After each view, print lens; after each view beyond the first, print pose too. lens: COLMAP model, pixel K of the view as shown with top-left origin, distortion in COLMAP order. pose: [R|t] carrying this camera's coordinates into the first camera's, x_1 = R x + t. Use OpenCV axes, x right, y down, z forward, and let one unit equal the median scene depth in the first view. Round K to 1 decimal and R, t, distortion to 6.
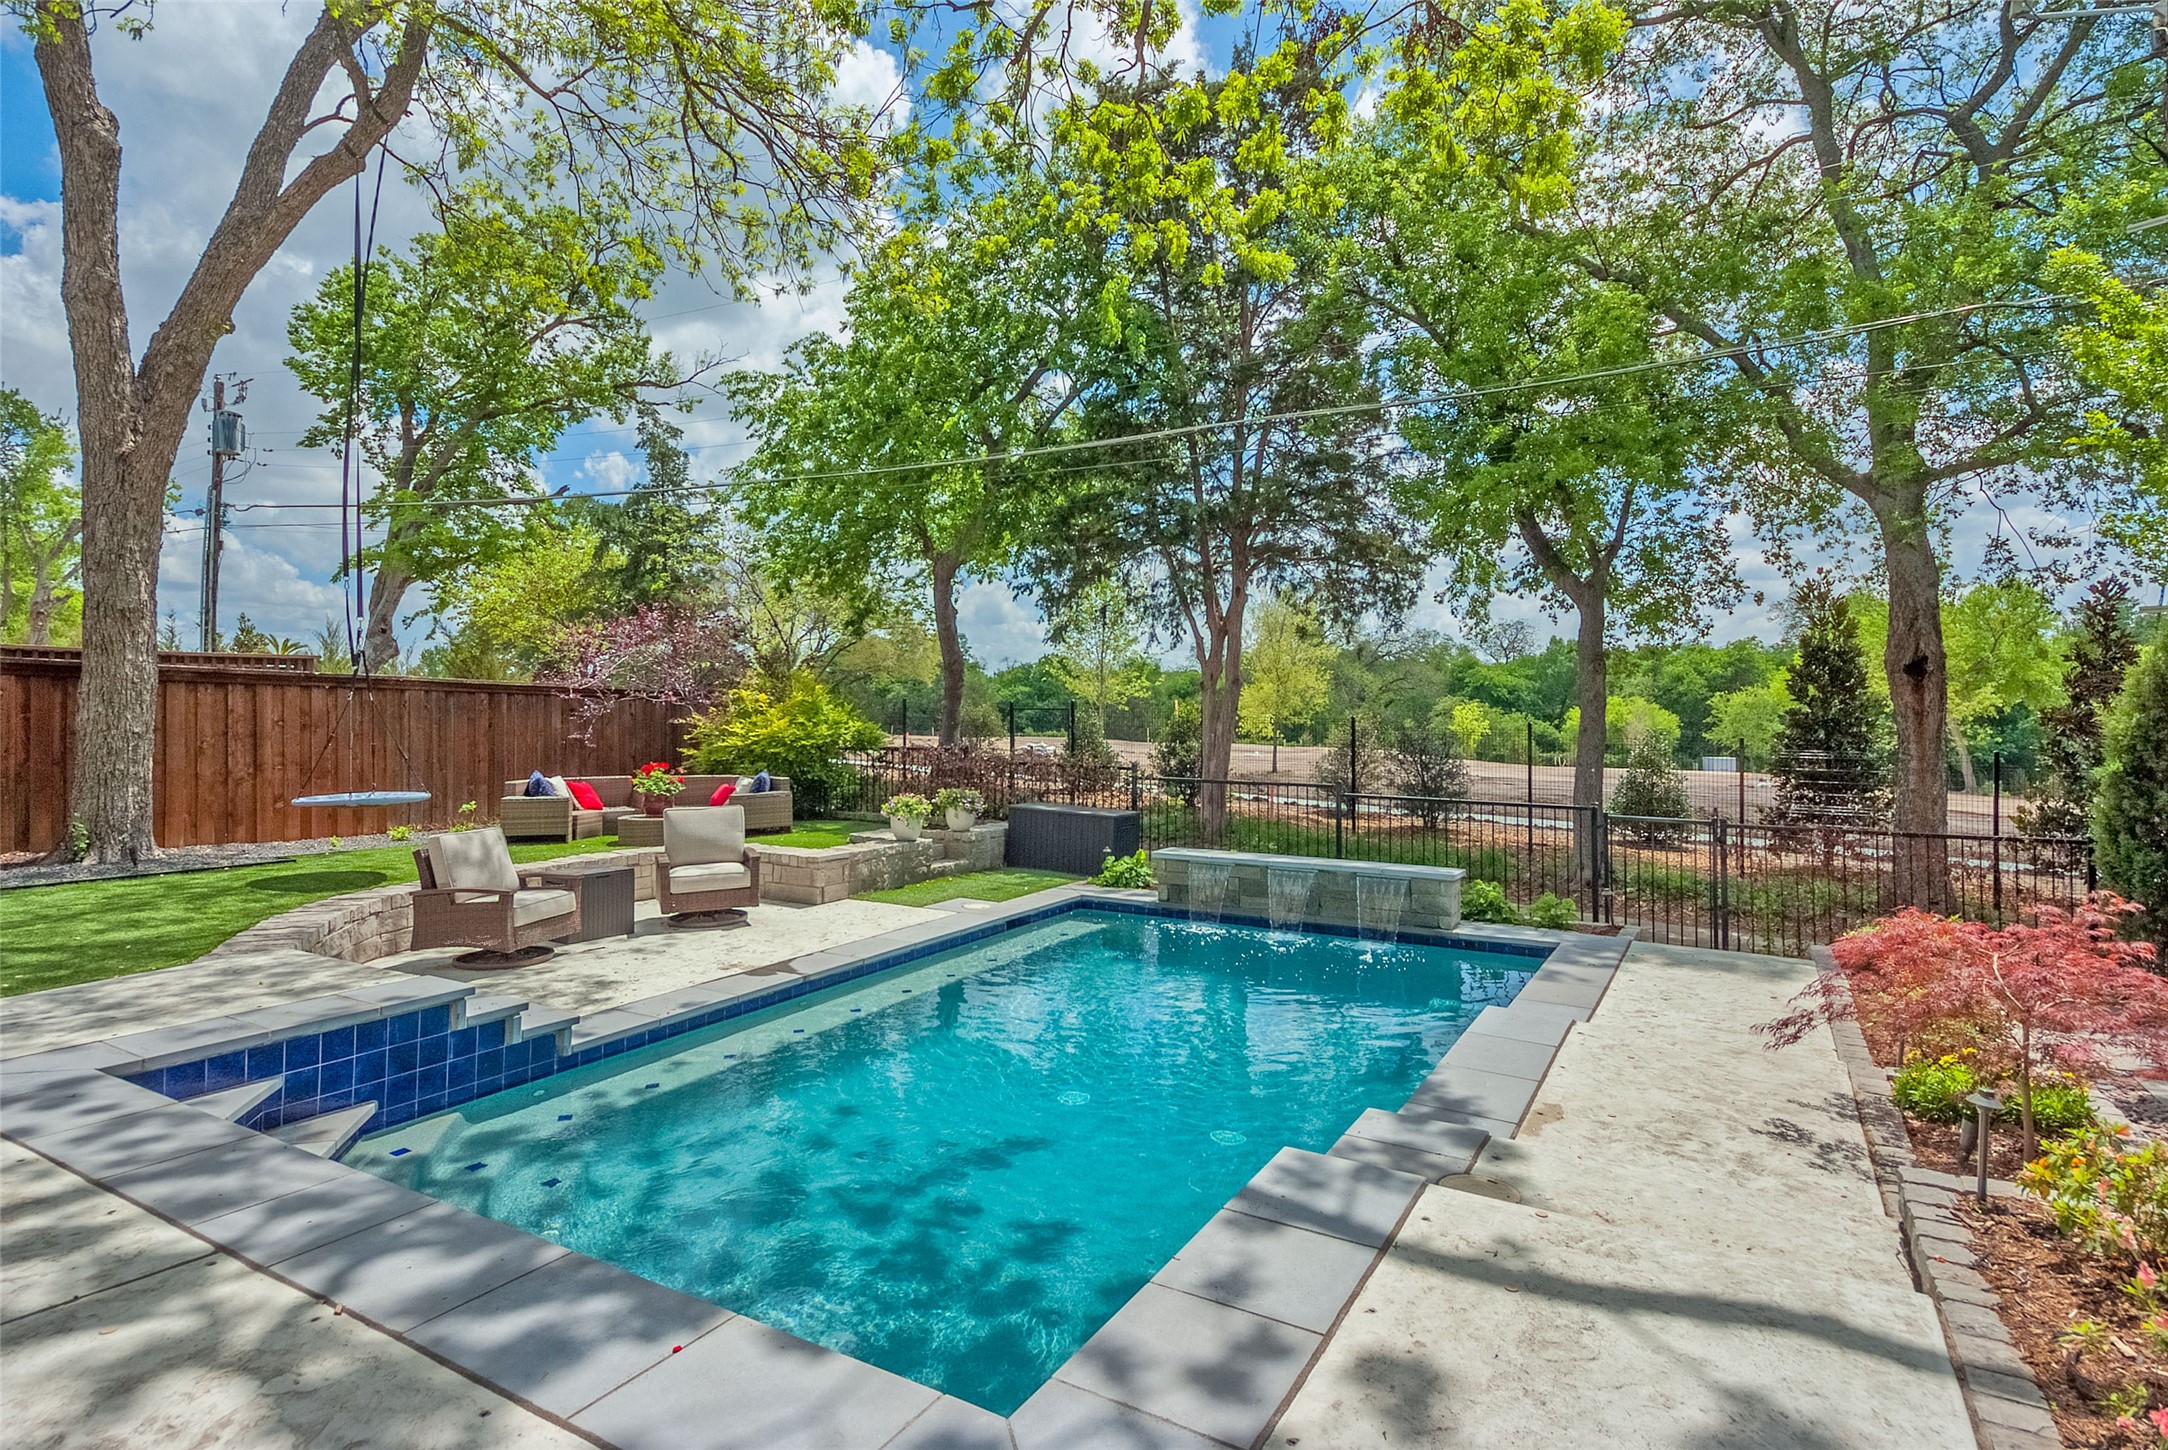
lens RADIAL K [[1116.3, 0, 1084.0], [0, 1116.3, 725.0], [0, 0, 1]] dist [0.029322, -0.000085]
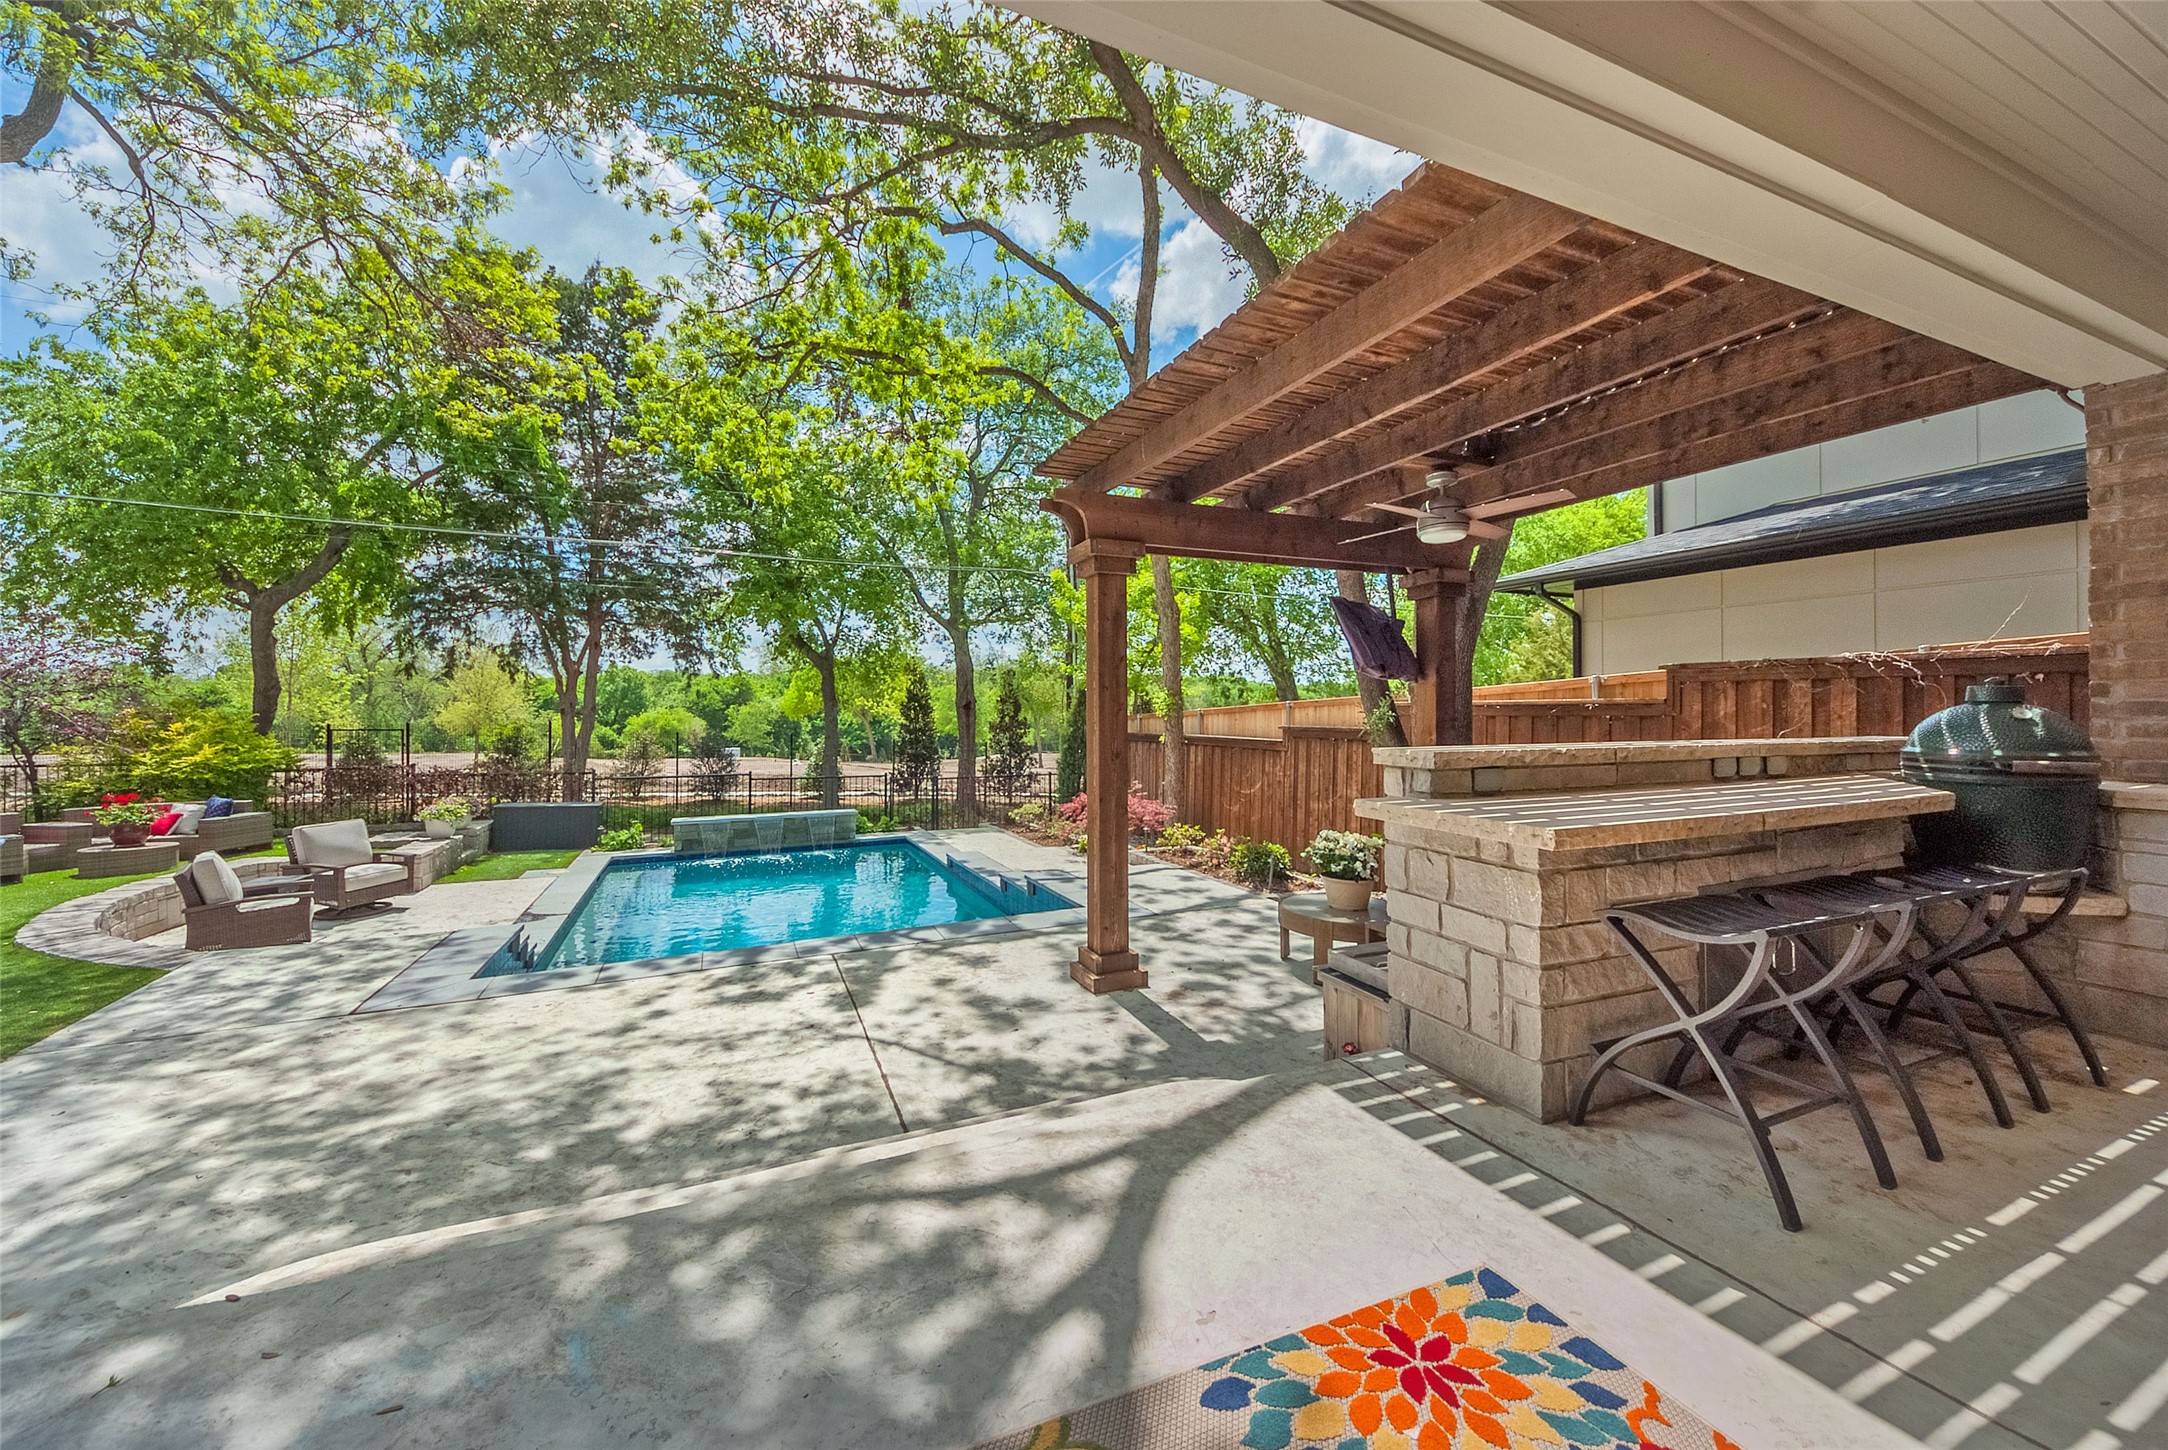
lens RADIAL K [[813.6, 0, 1080.4], [0, 813.6, 708.4], [0, 0, 1]] dist [0.029935, -0.017480]
pose [[0.573701, 0.001983, 0.819062, -0.494694], [0.015117, 0.999801, -0.013010, -0.021237], [-0.818925, 0.019846, 0.573557, -0.140425]]
